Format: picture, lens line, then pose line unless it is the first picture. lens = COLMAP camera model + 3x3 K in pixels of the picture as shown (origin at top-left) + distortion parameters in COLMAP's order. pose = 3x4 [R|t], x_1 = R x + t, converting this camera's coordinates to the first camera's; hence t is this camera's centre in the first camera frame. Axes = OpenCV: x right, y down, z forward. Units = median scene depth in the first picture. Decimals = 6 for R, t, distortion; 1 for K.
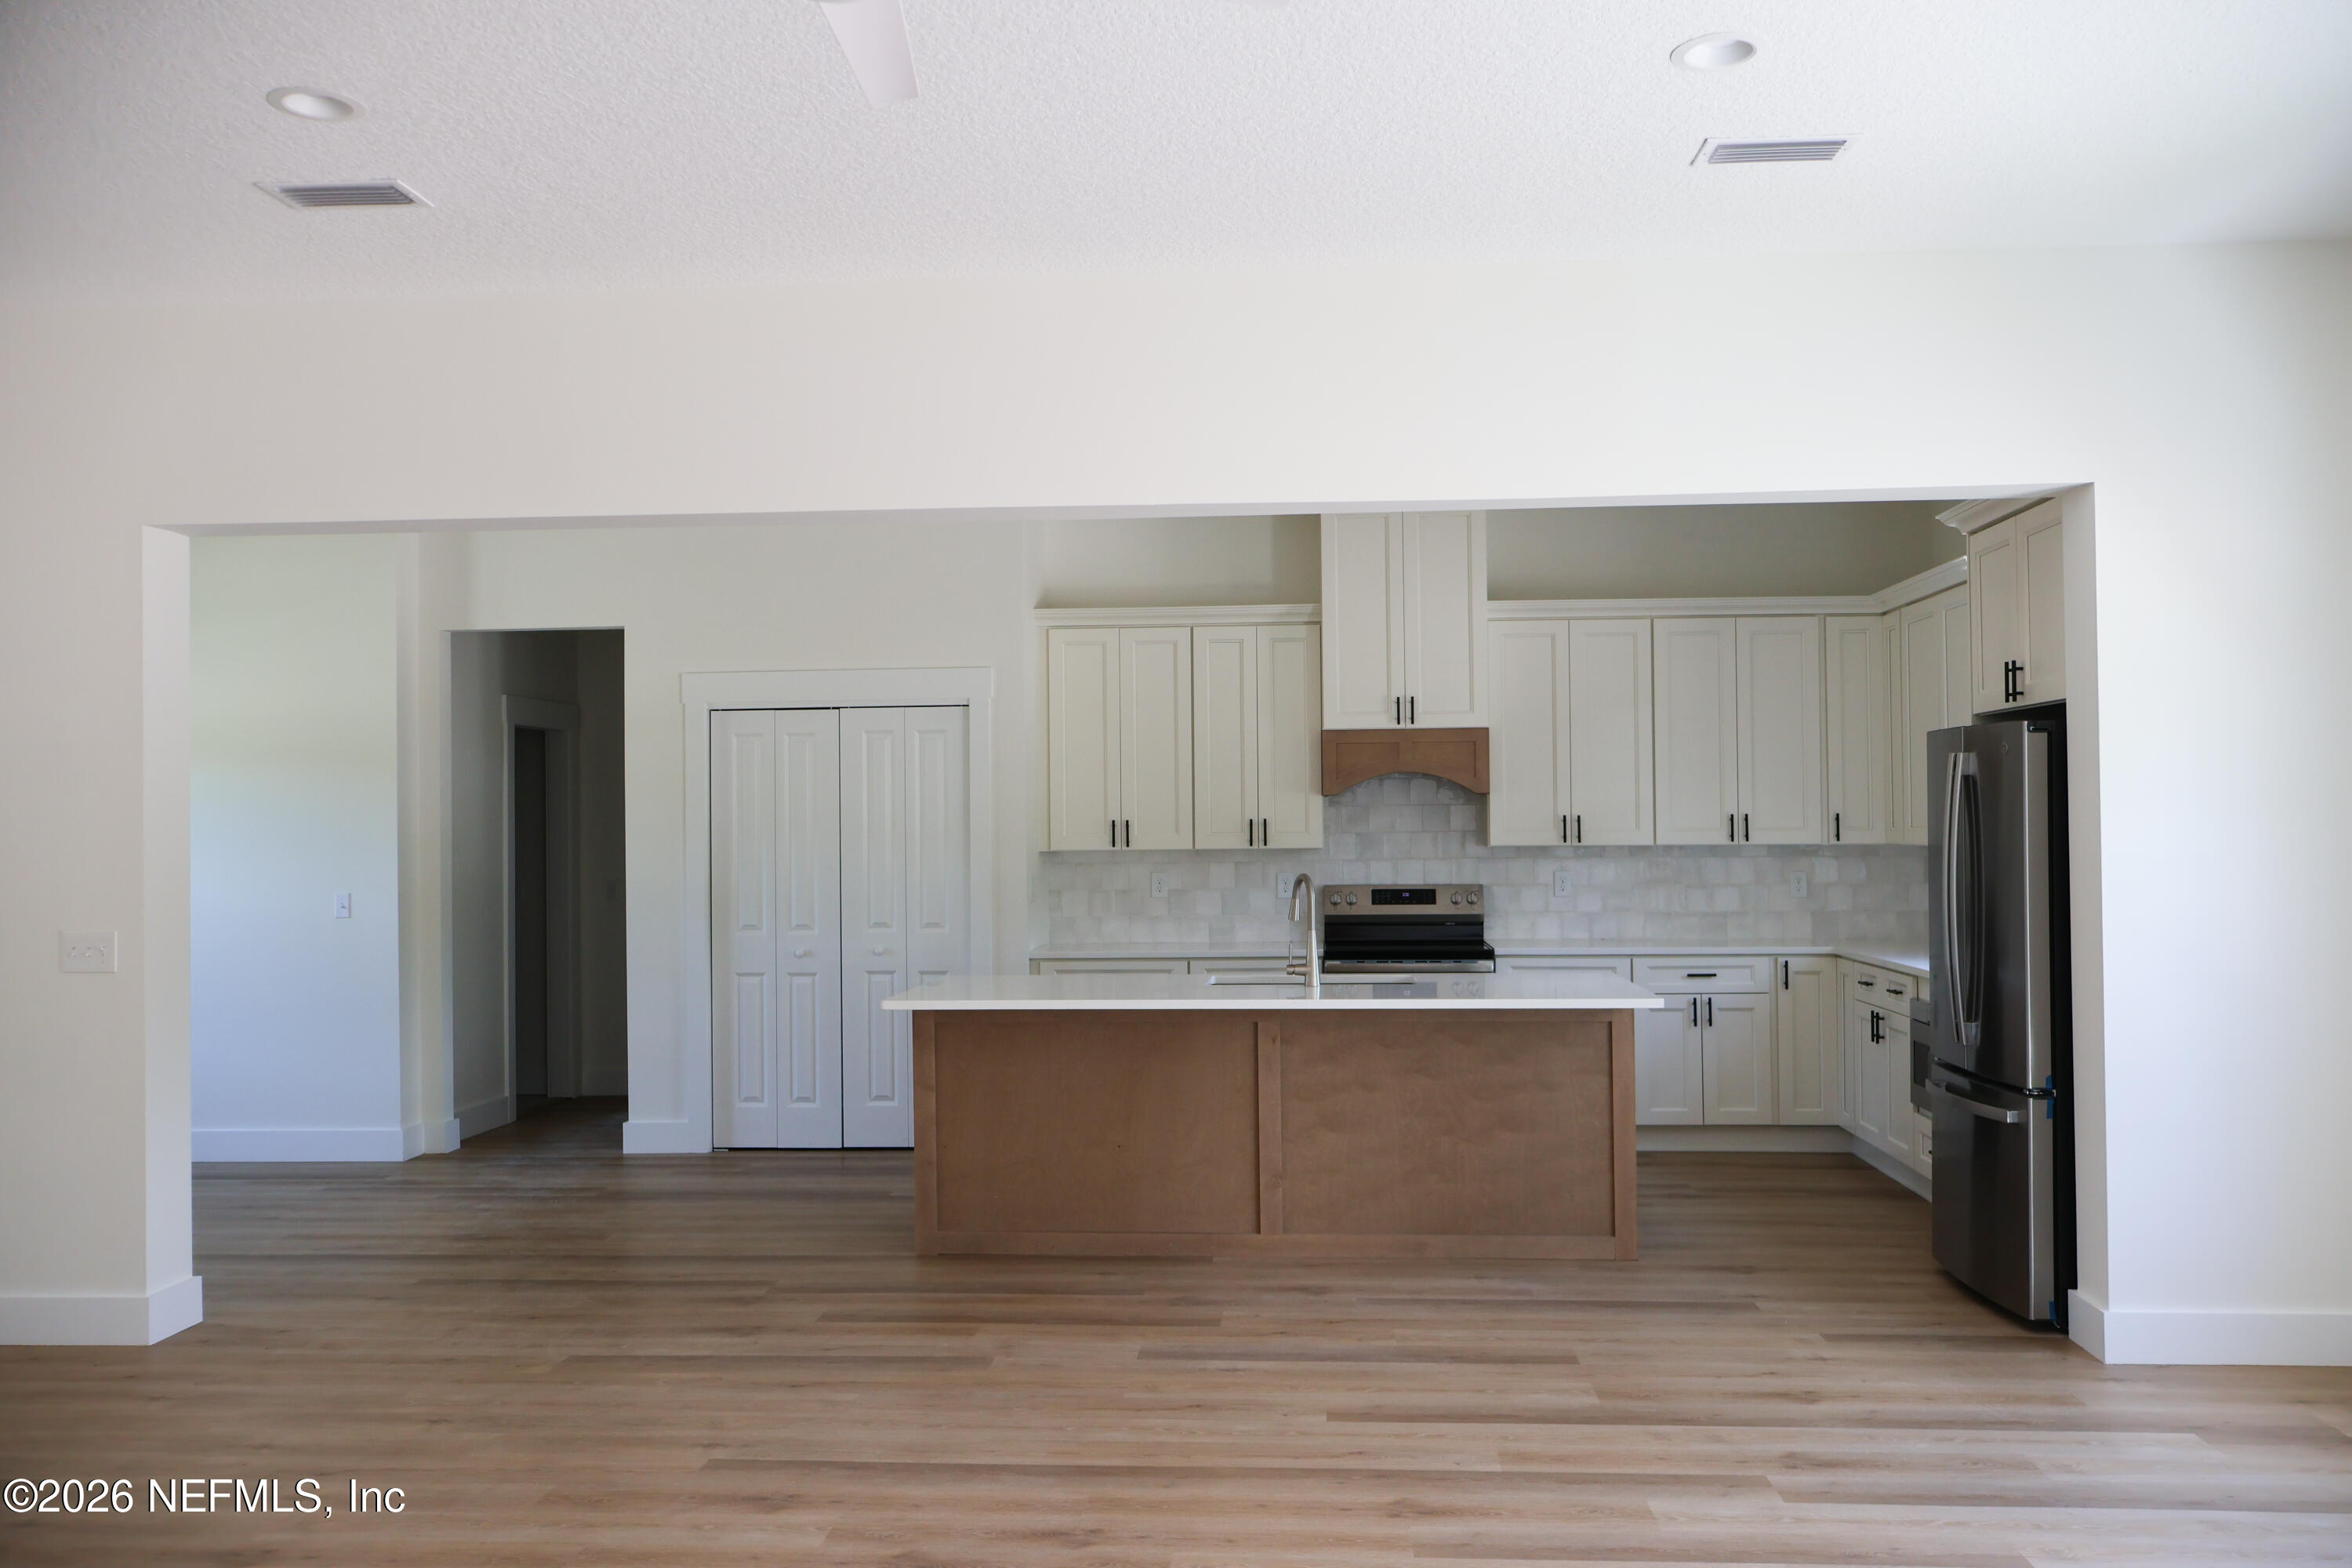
lens RADIAL K [[1965.8, 0, 1178.4], [0, 1965.8, 771.3], [0, 0, 1]] dist [-0.007637, 0.012539]
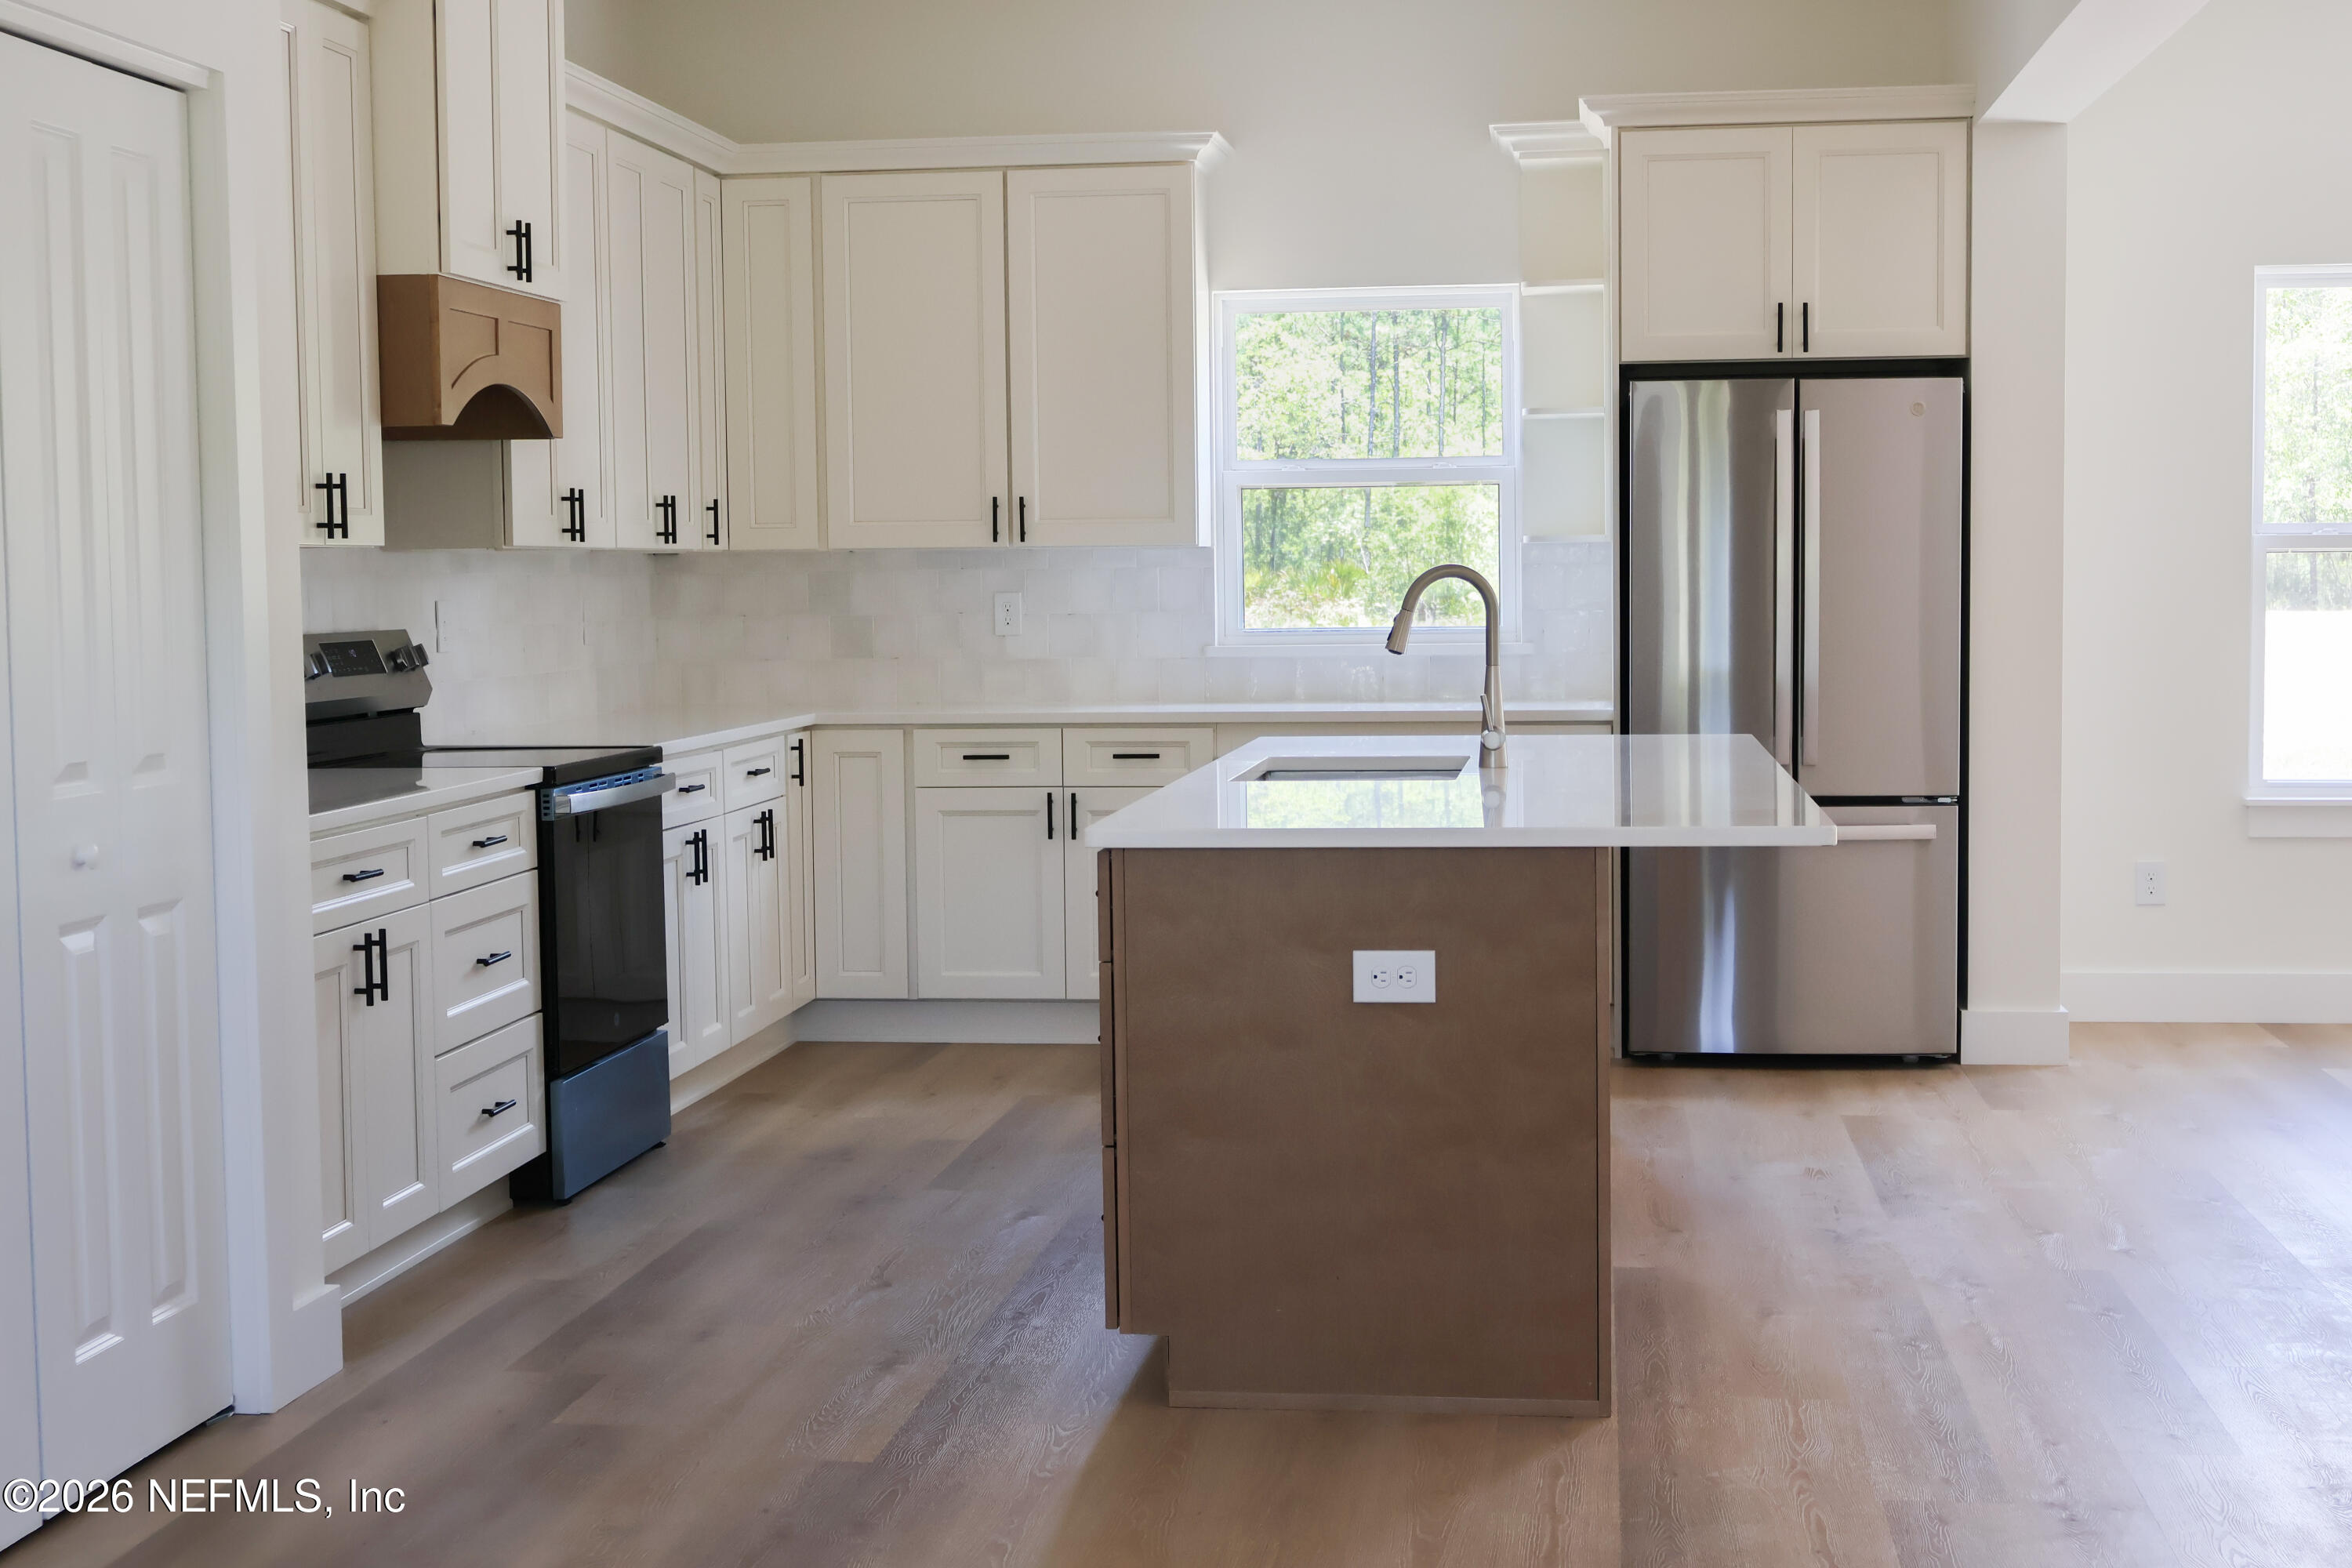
lens RADIAL K [[3127.6, 0, 1191.4], [0, 3127.6, 787.3], [0, 0, 1]] dist [-0.050578, 0.000000]
pose [[0.064005, -0.061988, 0.996023, -0.622893], [-0.016745, 0.997862, 0.063178, 0.046746], [-0.997809, -0.020722, 0.062831, 0.790795]]
